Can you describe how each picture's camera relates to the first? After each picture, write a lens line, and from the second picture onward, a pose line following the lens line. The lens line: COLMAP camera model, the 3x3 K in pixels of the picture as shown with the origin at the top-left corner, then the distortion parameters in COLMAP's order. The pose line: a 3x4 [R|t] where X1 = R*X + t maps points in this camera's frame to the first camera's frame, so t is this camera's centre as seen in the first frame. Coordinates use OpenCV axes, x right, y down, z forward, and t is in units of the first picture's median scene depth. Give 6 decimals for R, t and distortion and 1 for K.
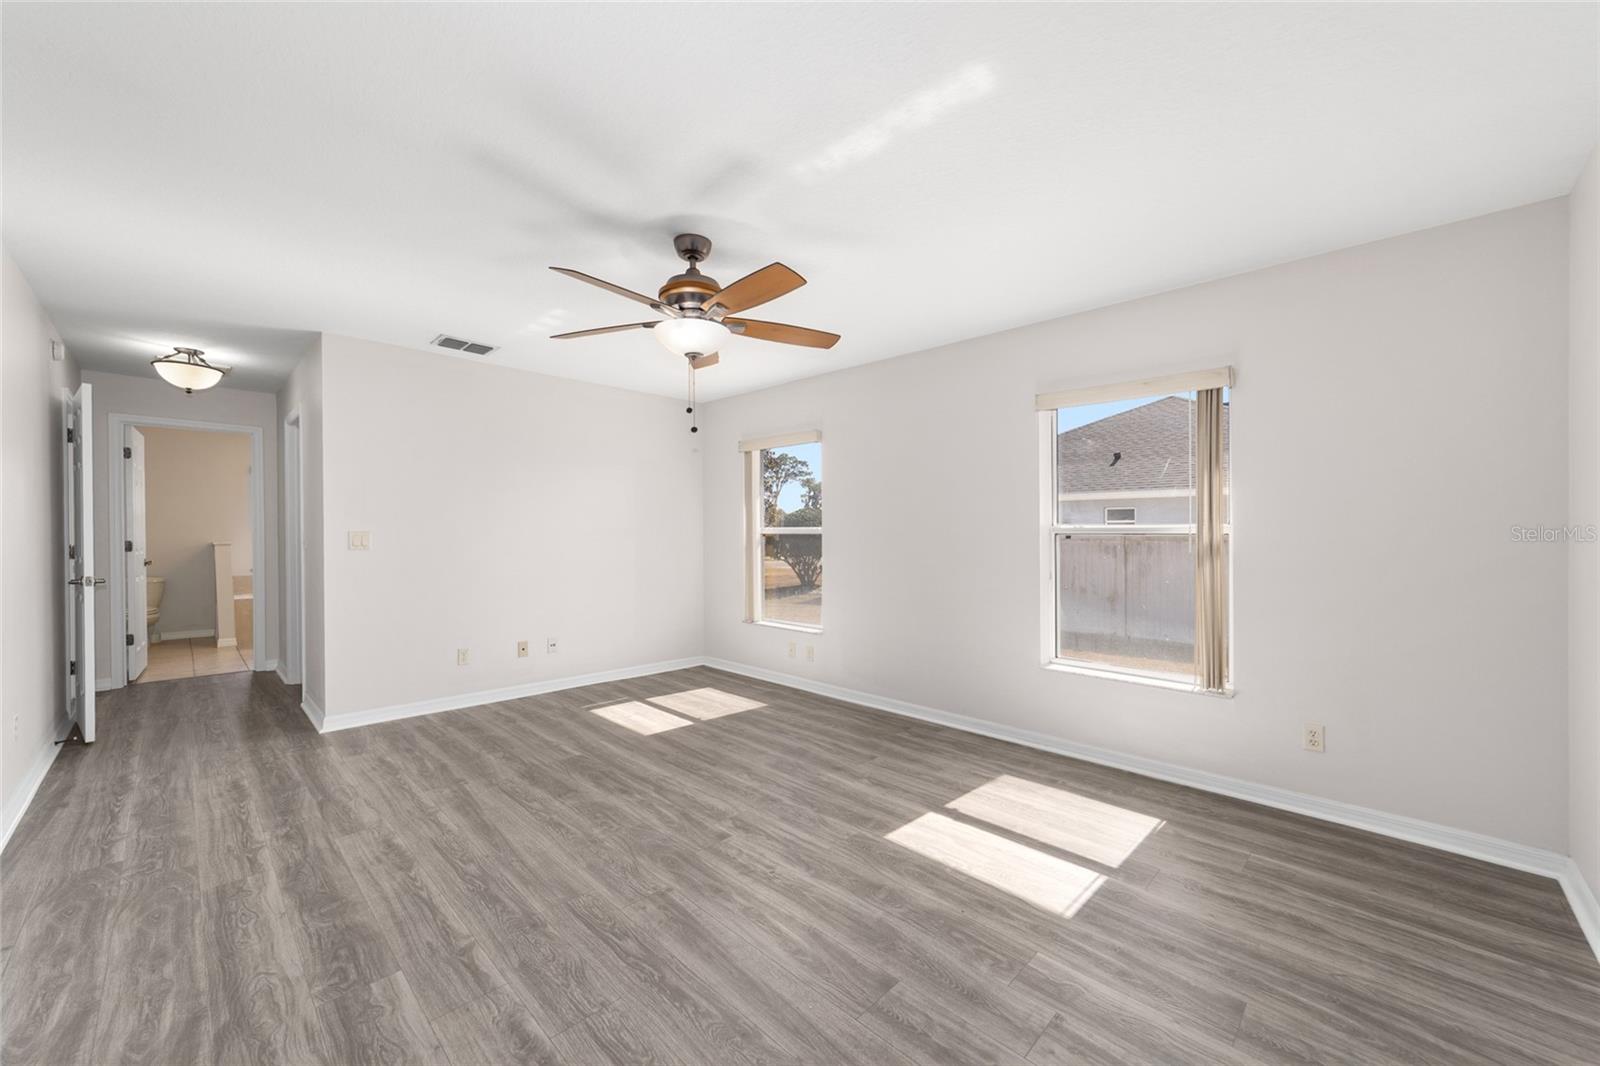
lens RADIAL K [[623.3, 0, 760.2], [0, 623.3, 528.0], [0, 0, 1]] dist [-0.012878, 0.002974]
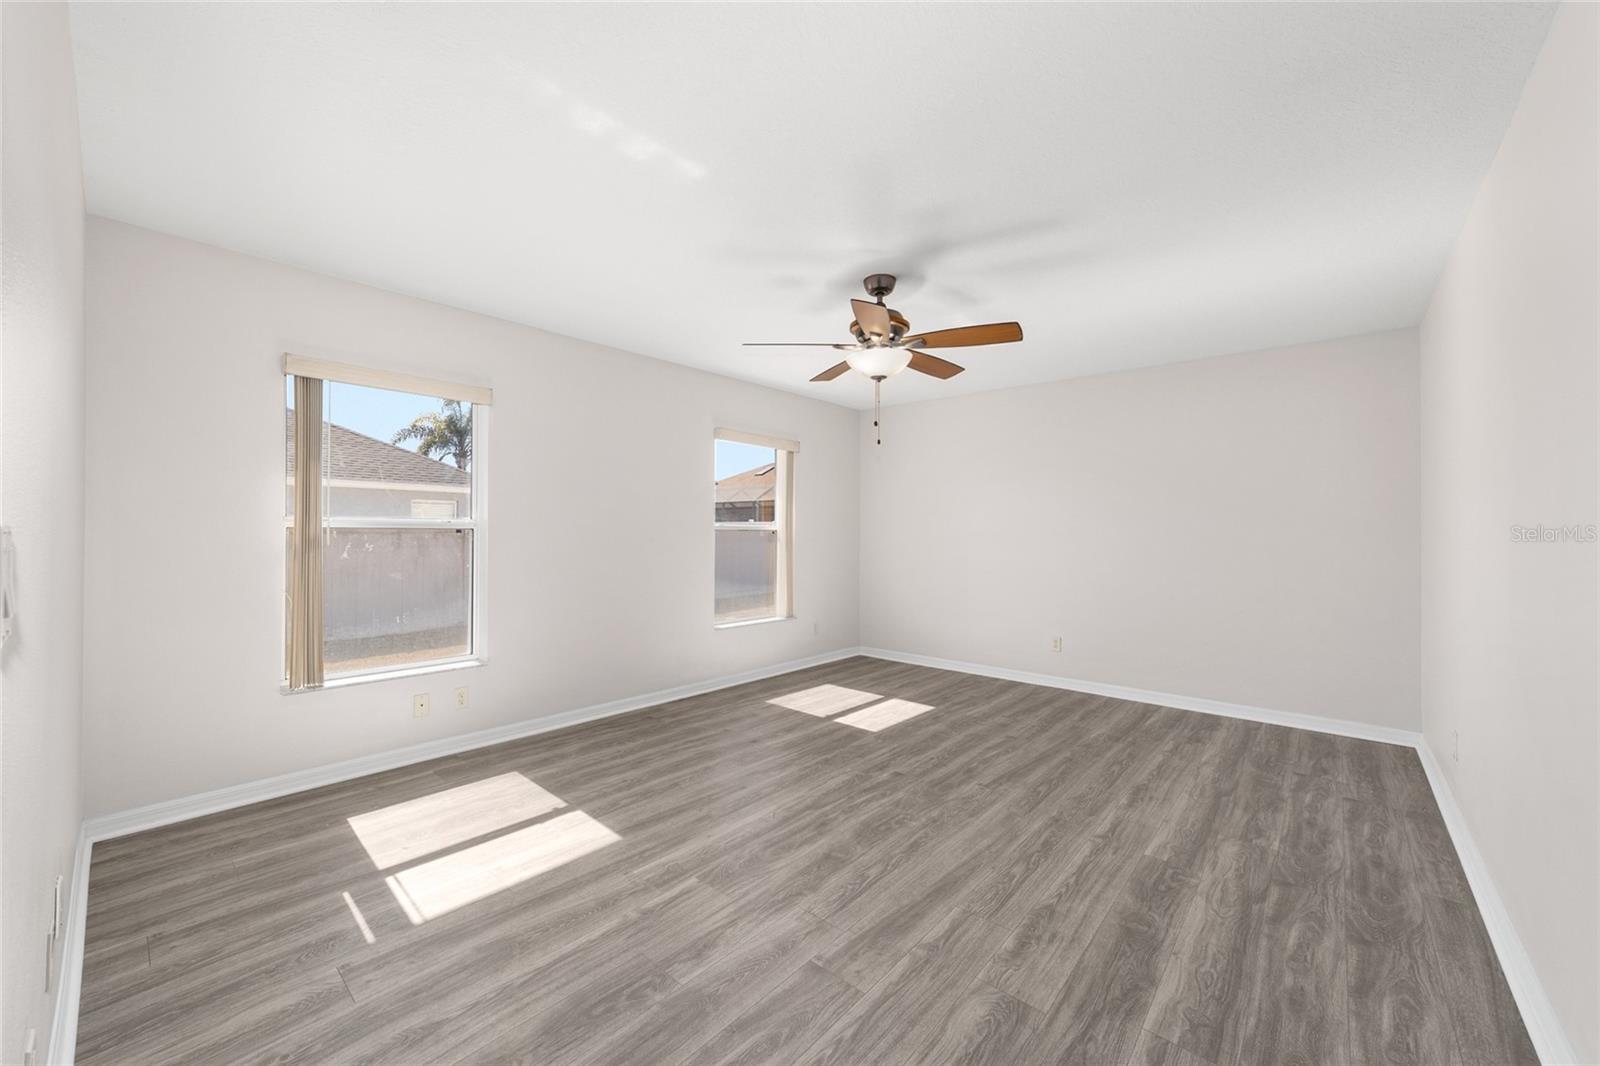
lens RADIAL K [[623.3, 0, 810.1], [0, 623.3, 527.2], [0, 0, 1]] dist [-0.012878, 0.002974]
pose [[-0.109701, 0.000725, 0.993964, -1.240042], [-0.021282, 0.999769, -0.003078, -0.003818], [-0.993737, -0.021491, -0.109660, 1.257445]]
